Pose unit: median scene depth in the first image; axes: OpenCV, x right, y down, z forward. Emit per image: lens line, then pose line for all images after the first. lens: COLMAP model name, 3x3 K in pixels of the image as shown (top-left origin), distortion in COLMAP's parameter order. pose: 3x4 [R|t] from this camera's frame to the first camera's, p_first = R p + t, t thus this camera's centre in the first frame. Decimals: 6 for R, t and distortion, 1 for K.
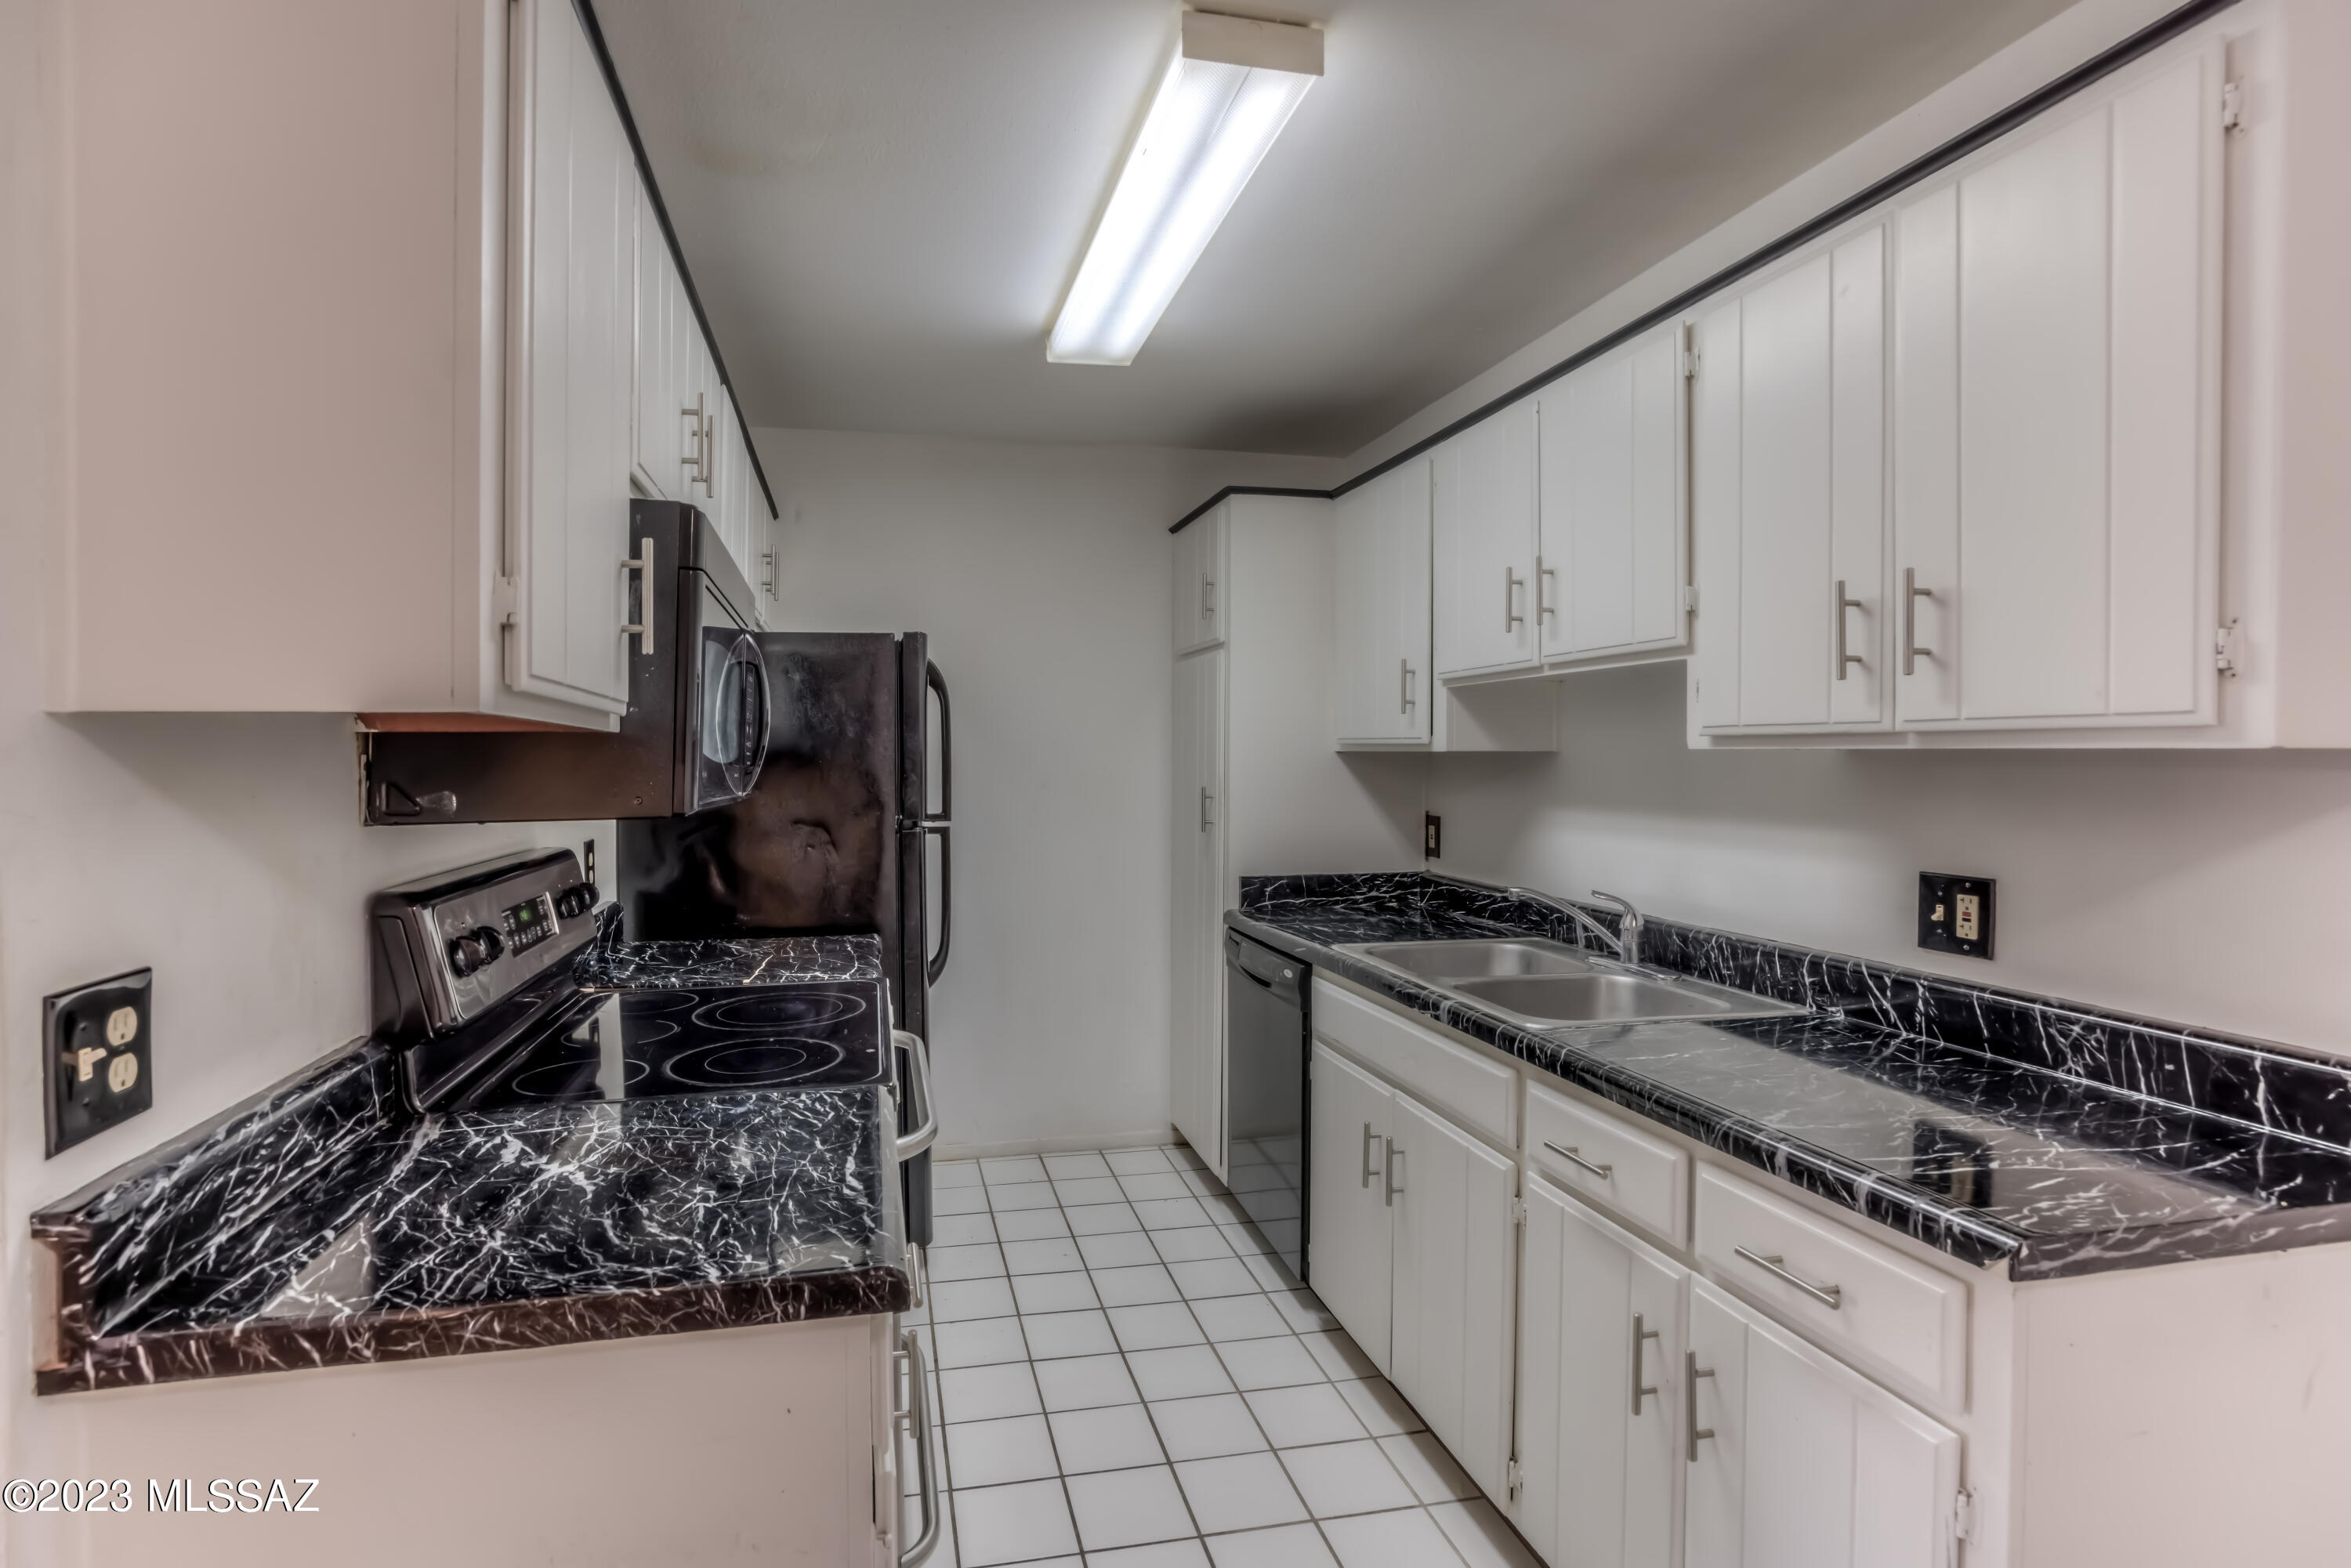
lens RADIAL K [[1132.0, 0, 1116.7], [0, 1132.0, 770.4], [0, 0, 1]] dist [-0.041067, 0.015867]
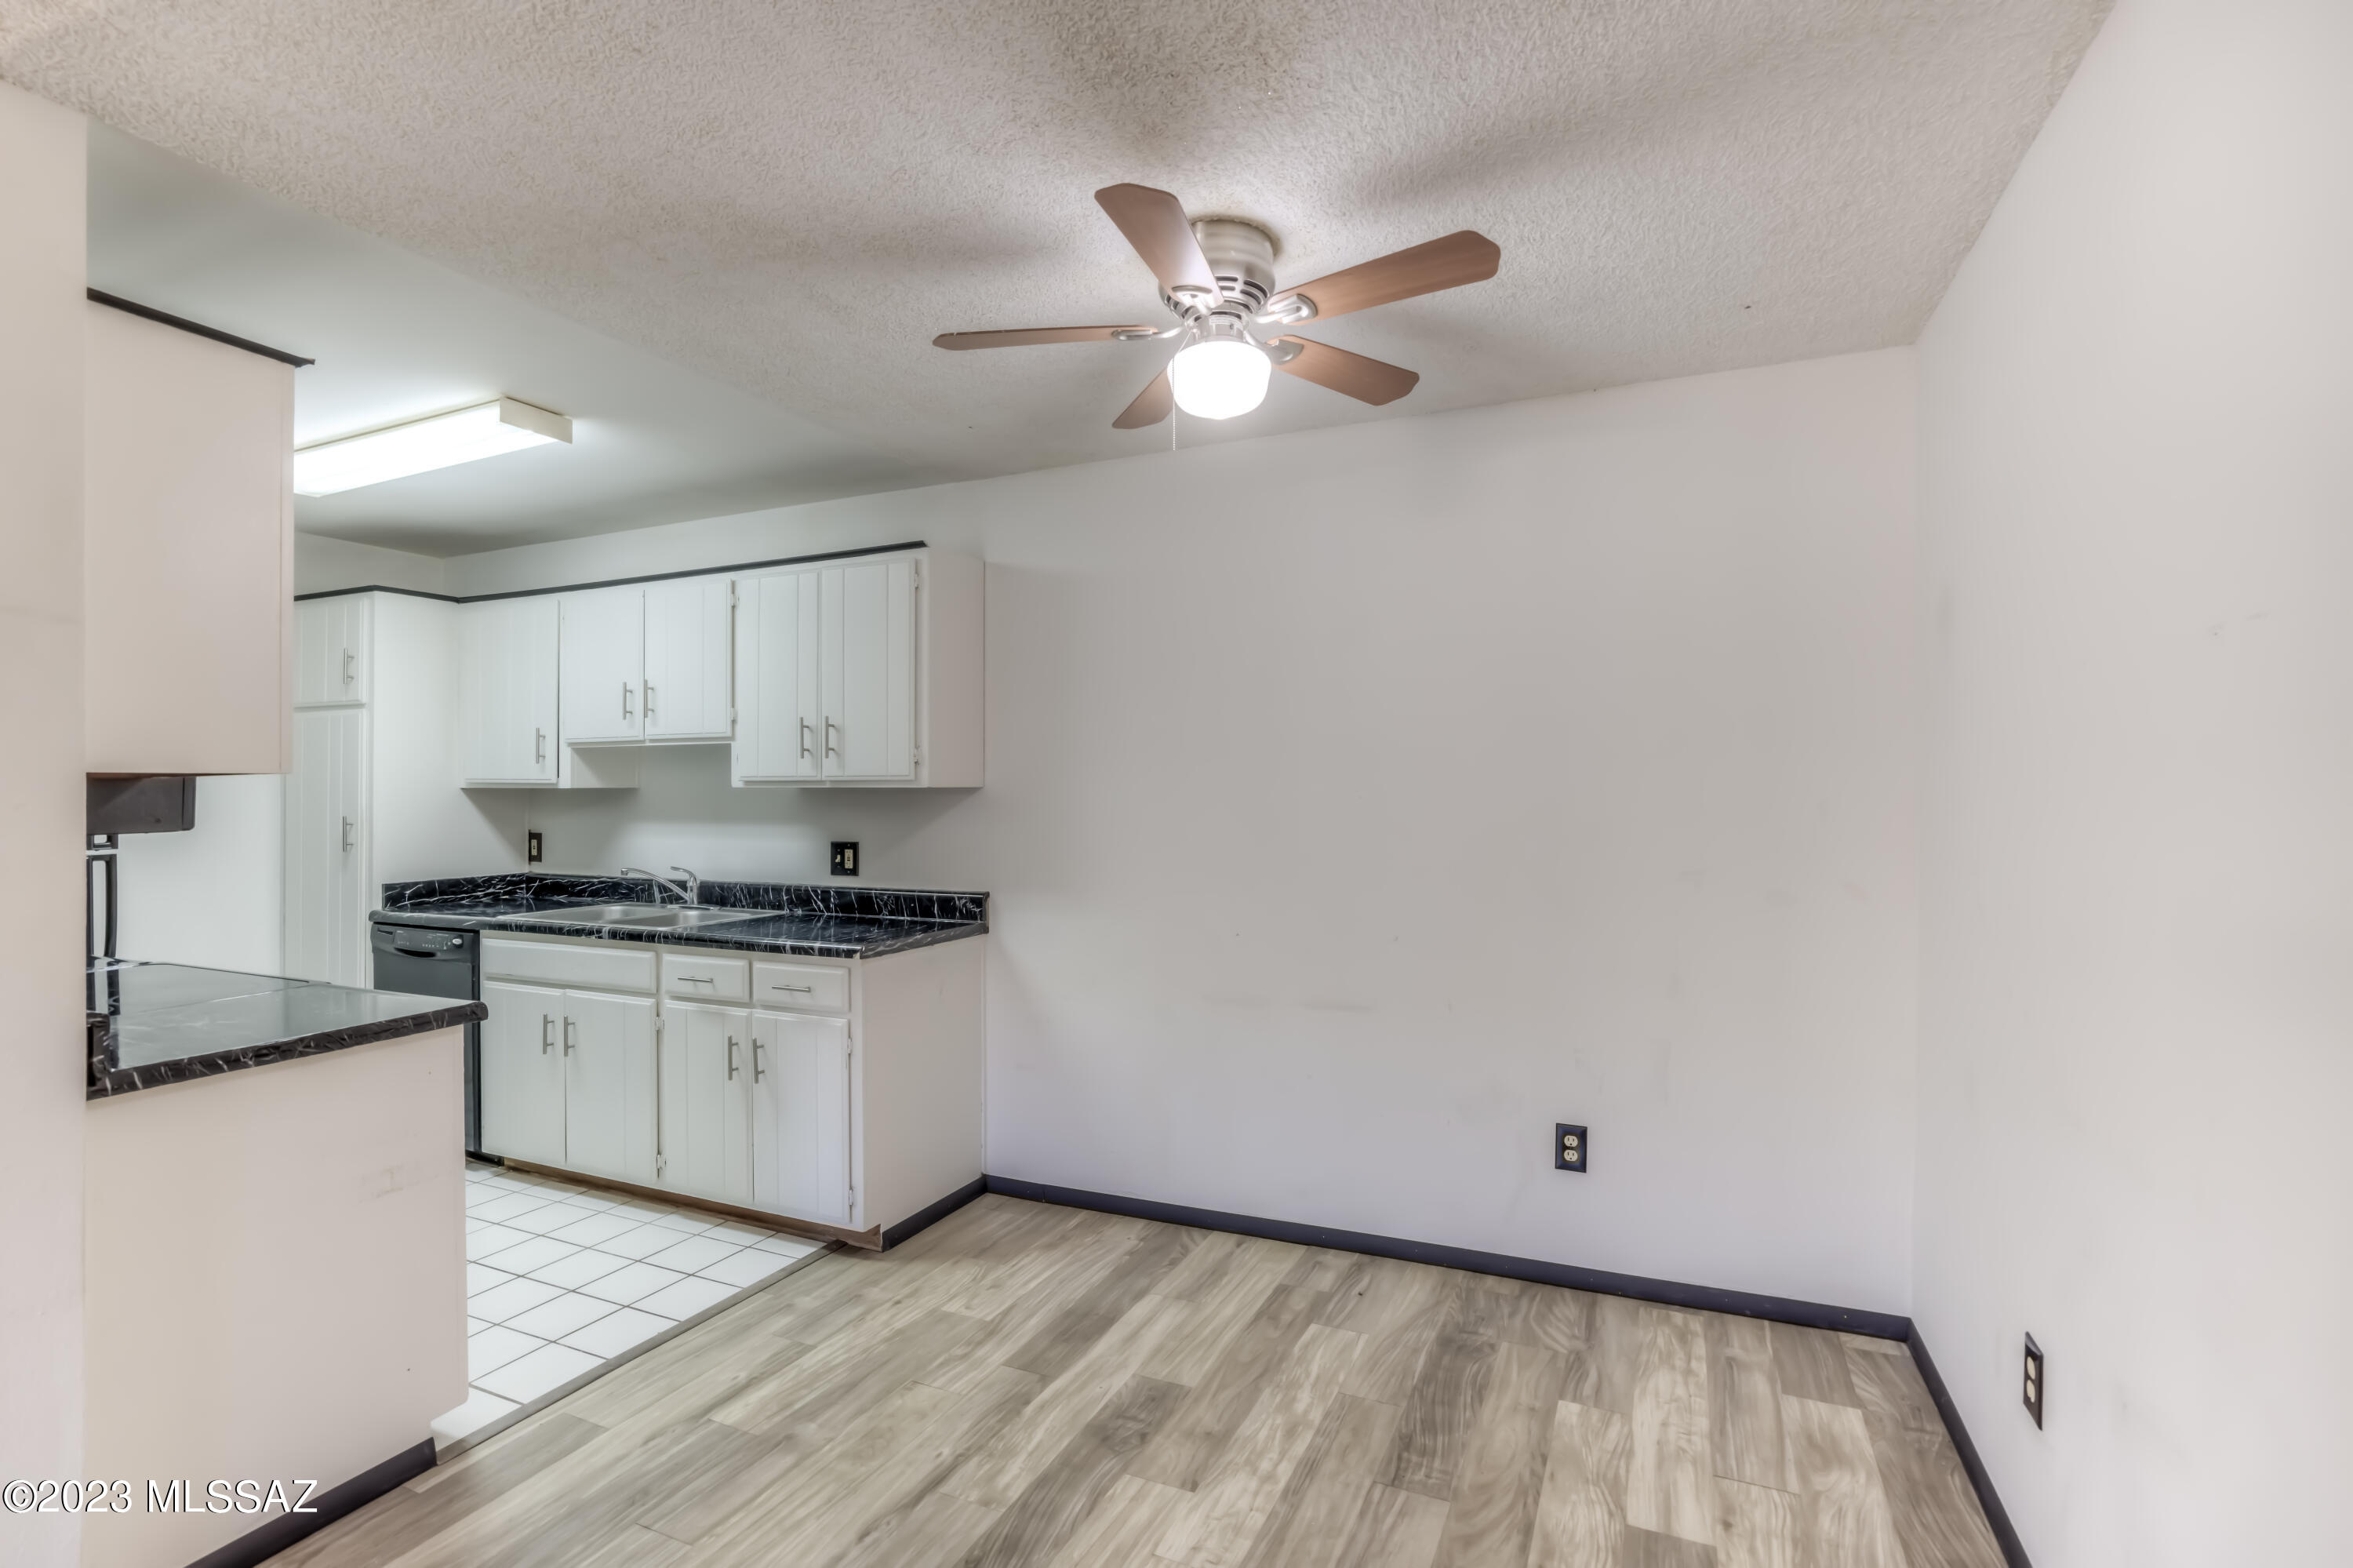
lens RADIAL K [[1120.1, 0, 1176.5], [0, 1120.1, 784.0], [0, 0, 1]] dist [-0.034446, 0.021671]
pose [[0.596343, 0.000709, 0.802730, -0.715740], [0.013529, 0.999849, -0.010934, 0.009095], [-0.802616, 0.017380, 0.596243, -0.965512]]
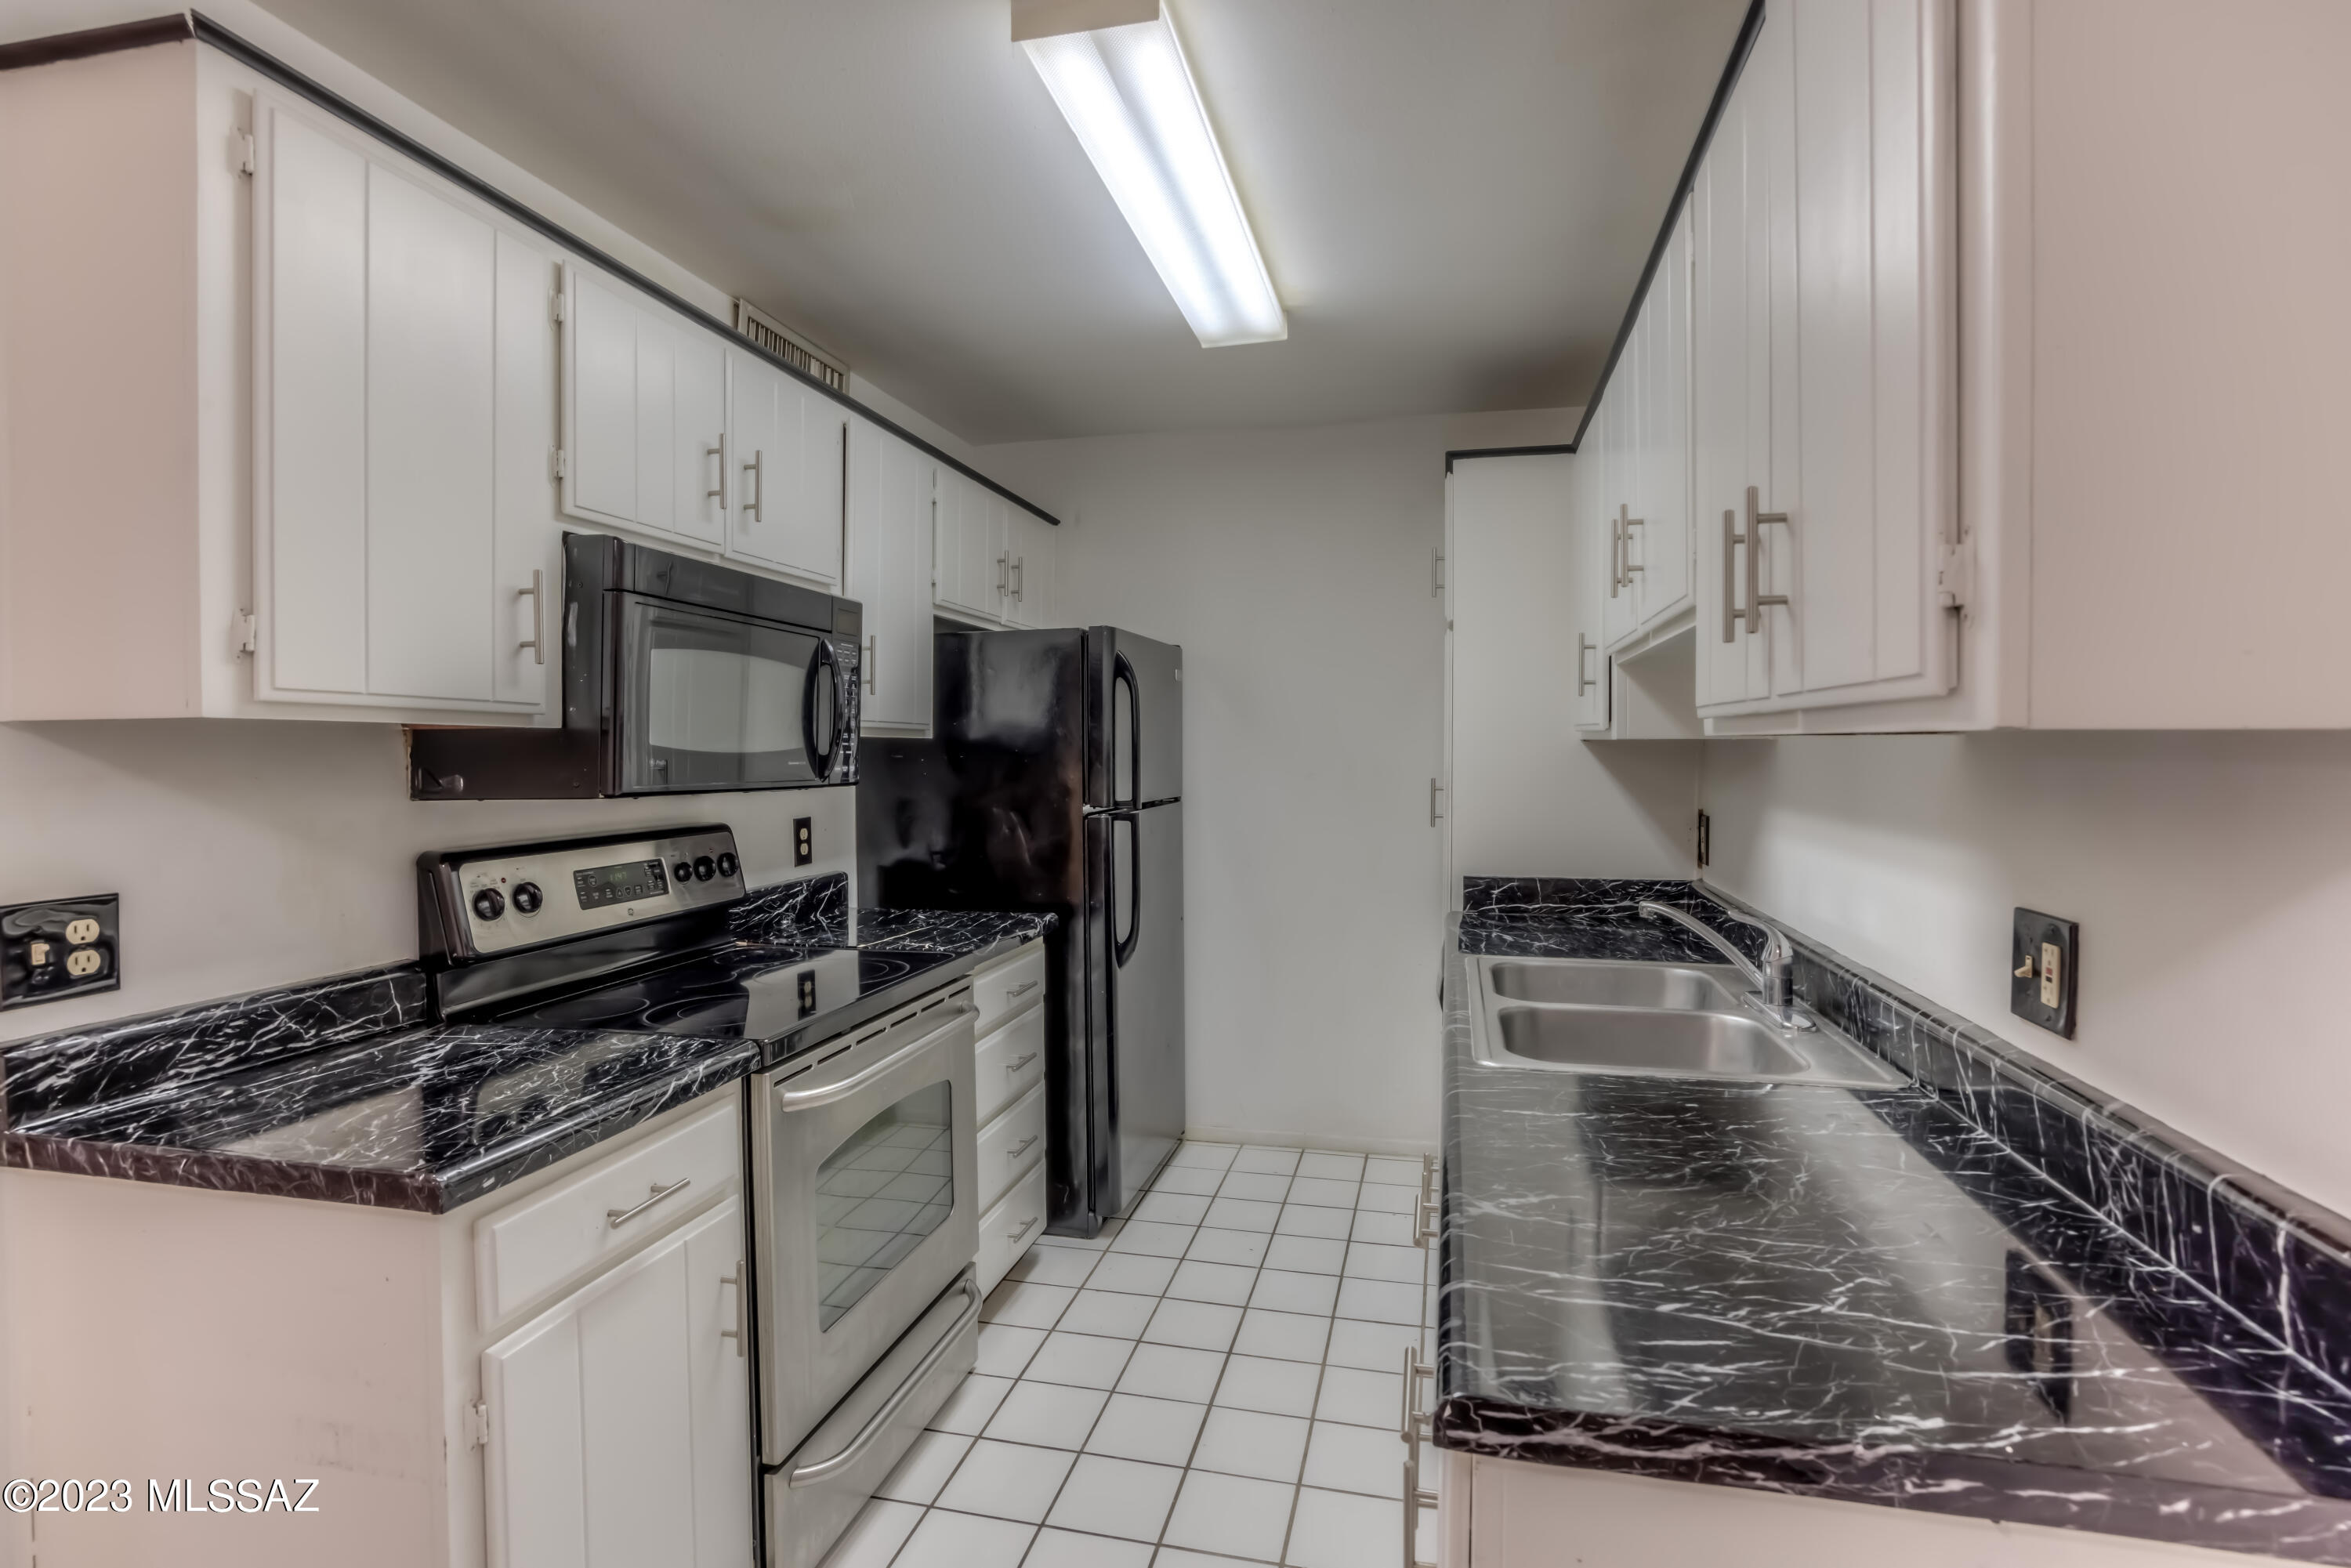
lens RADIAL K [[1128.3, 0, 1157.7], [0, 1128.3, 769.6], [0, 0, 1]] dist [-0.042550, 0.016774]
pose [[0.910389, 0.007815, -0.413679, 0.501861], [-0.003903, 0.999939, 0.010300, -0.002615], [0.413735, -0.007763, 0.910364, 0.126063]]
